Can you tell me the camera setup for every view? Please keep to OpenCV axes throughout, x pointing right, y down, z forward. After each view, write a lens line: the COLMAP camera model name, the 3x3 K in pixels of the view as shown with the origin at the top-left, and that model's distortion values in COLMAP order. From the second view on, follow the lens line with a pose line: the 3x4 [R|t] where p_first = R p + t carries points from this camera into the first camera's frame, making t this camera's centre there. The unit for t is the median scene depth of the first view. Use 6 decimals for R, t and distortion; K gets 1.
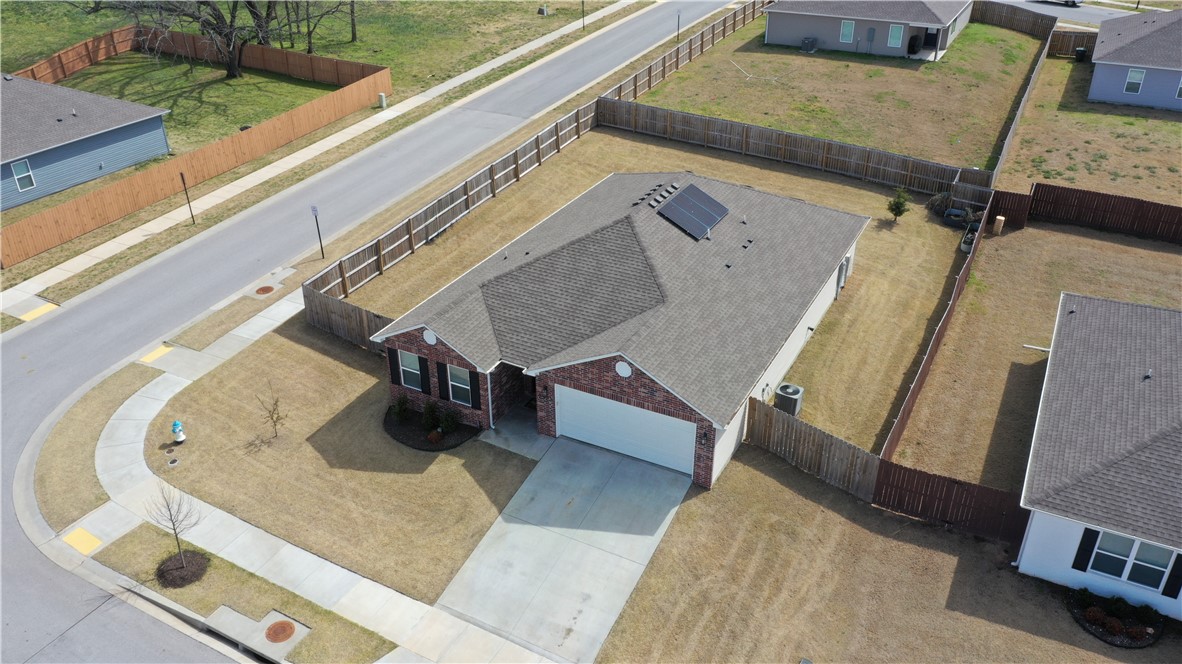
lens RADIAL K [[925.3, 0, 588.5], [0, 925.3, 331.7], [0, 0, 1]] dist [-0.015552, -0.006751]
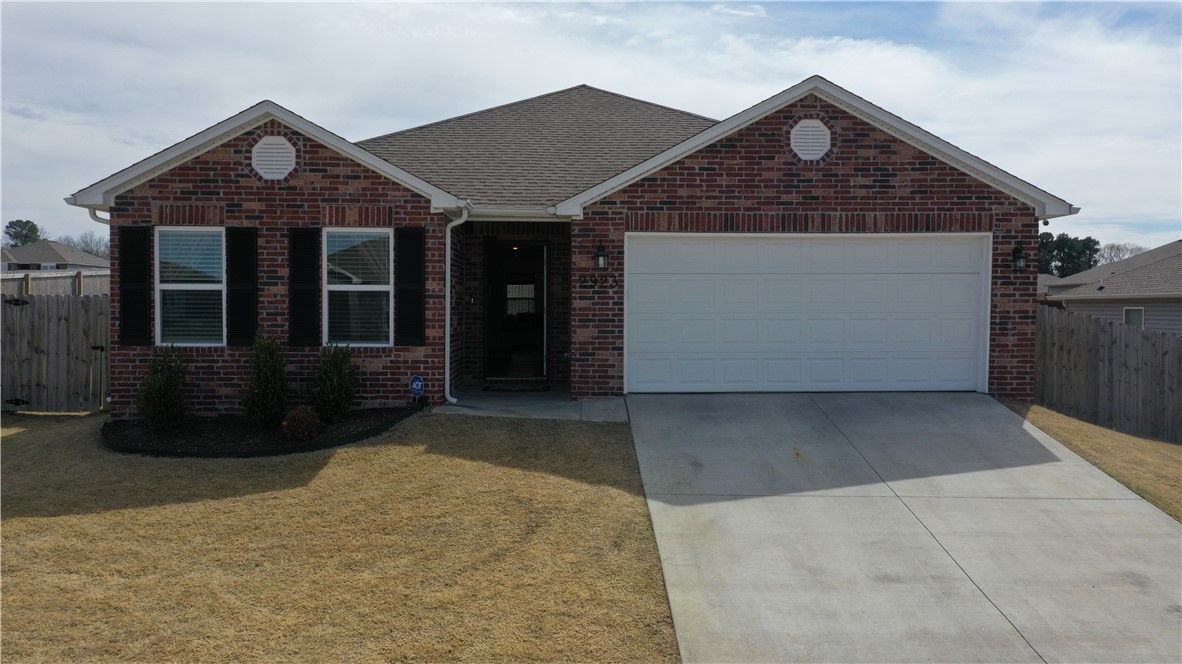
lens RADIAL K [[925.3, 0, 595.9], [0, 925.3, 329.0], [0, 0, 1]] dist [-0.015552, -0.006751]
pose [[0.872254, -0.005299, 0.489024, -0.245807], [0.232991, 0.883673, -0.406002, 0.254365], [-0.429985, 0.468075, 0.772022, 0.702394]]
